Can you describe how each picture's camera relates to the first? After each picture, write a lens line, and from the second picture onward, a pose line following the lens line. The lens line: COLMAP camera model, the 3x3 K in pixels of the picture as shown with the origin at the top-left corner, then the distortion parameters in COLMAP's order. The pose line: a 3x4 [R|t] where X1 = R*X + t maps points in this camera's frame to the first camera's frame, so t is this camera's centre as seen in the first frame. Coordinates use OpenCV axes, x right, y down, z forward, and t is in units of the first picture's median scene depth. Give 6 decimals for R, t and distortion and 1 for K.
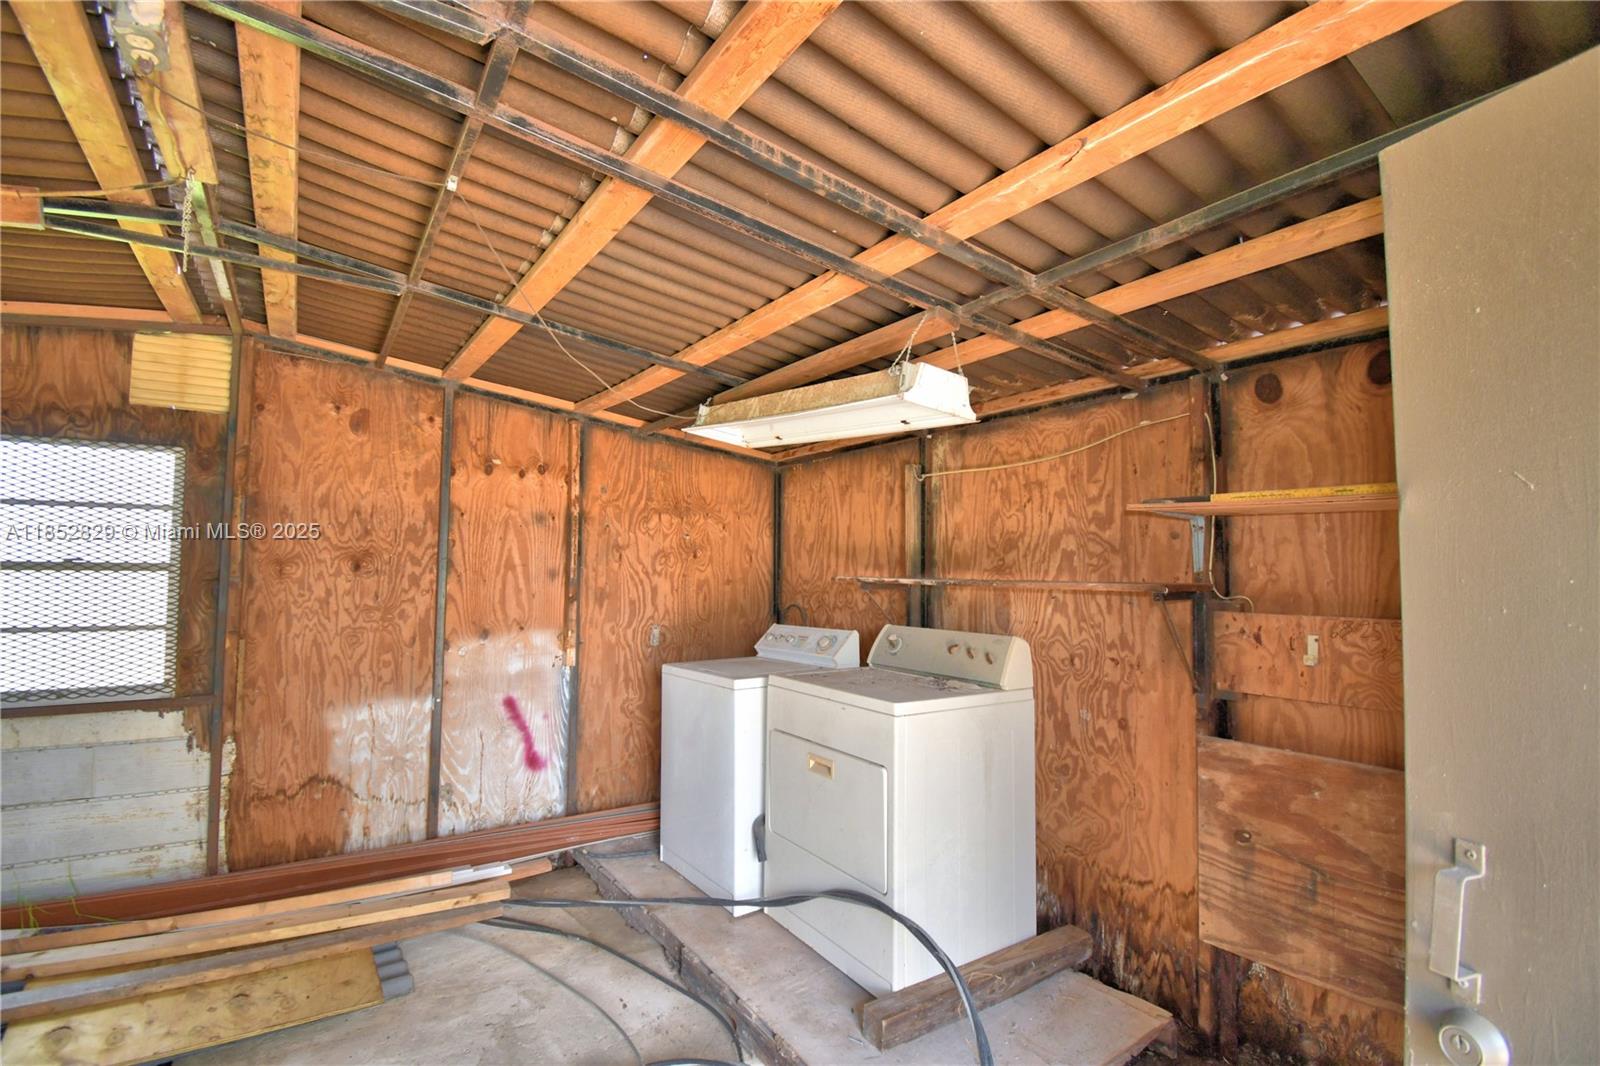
lens RADIAL K [[701.5, 0, 795.7], [0, 701.5, 531.6], [0, 0, 1]] dist [0.020653, -0.026245]
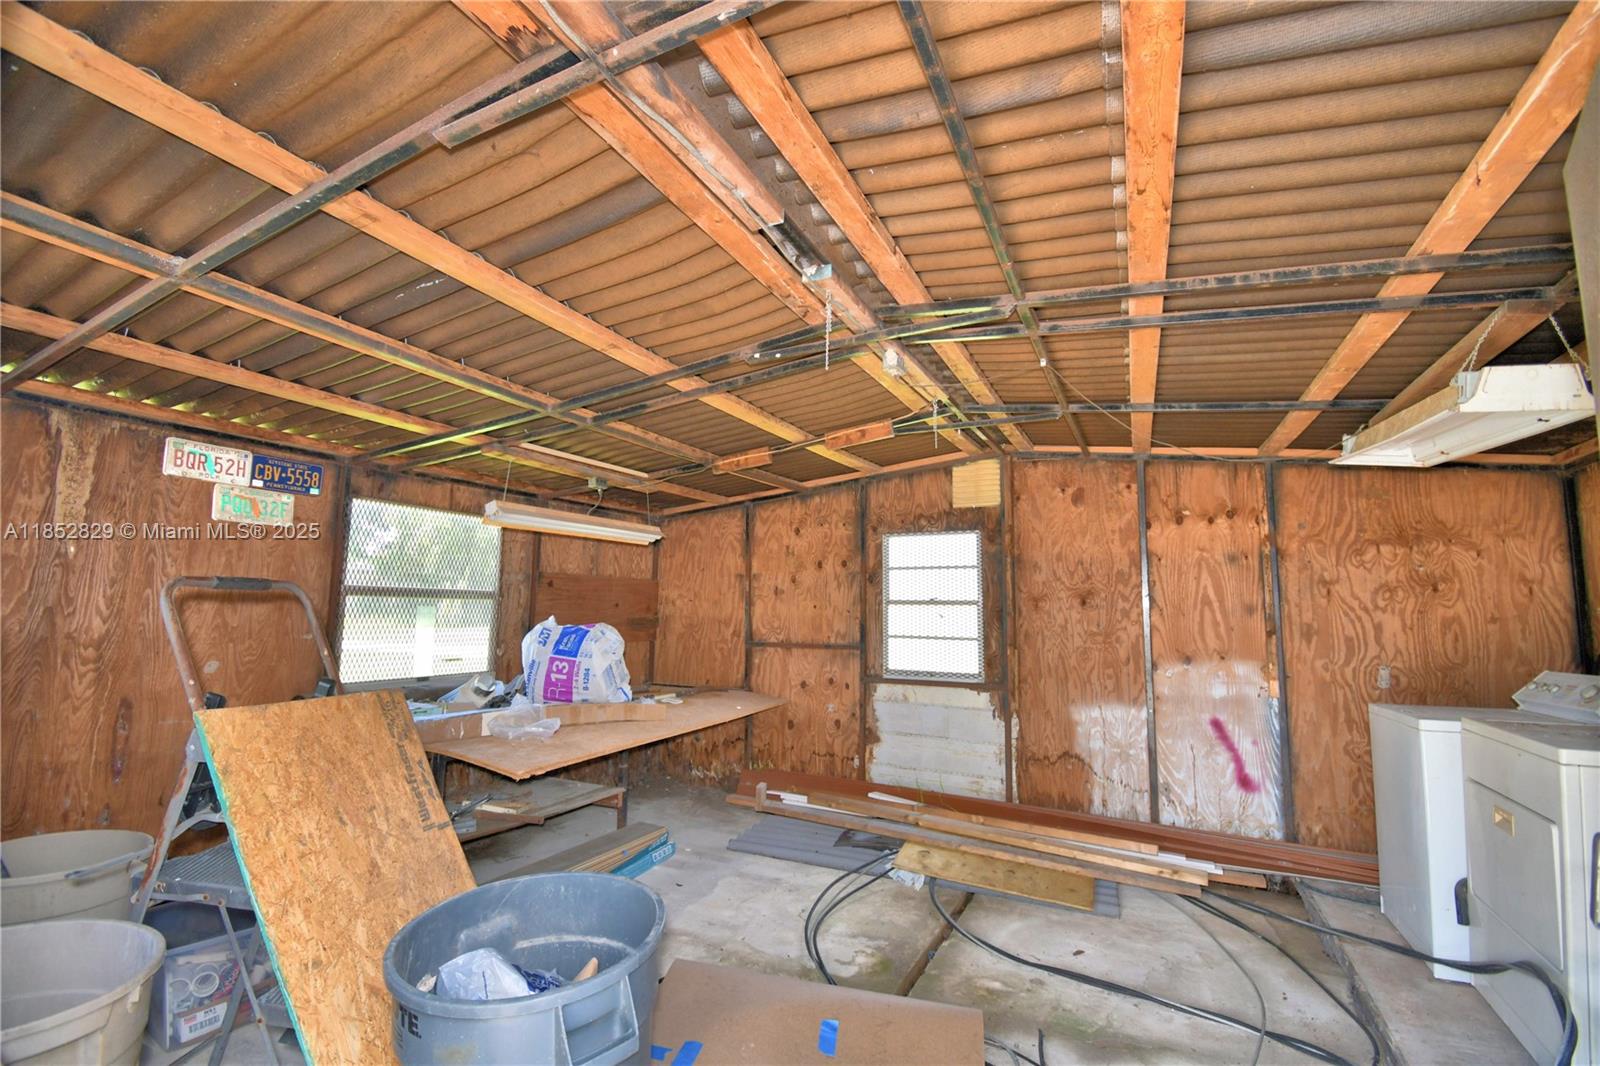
lens RADIAL K [[701.5, 0, 795.7], [0, 701.5, 531.6], [0, 0, 1]] dist [0.020653, -0.026245]
pose [[0.479524, -0.098576, -0.871975, 0.303611], [0.038327, 0.995075, -0.091416, 0.015349], [0.876691, 0.010416, 0.480940, -0.145420]]
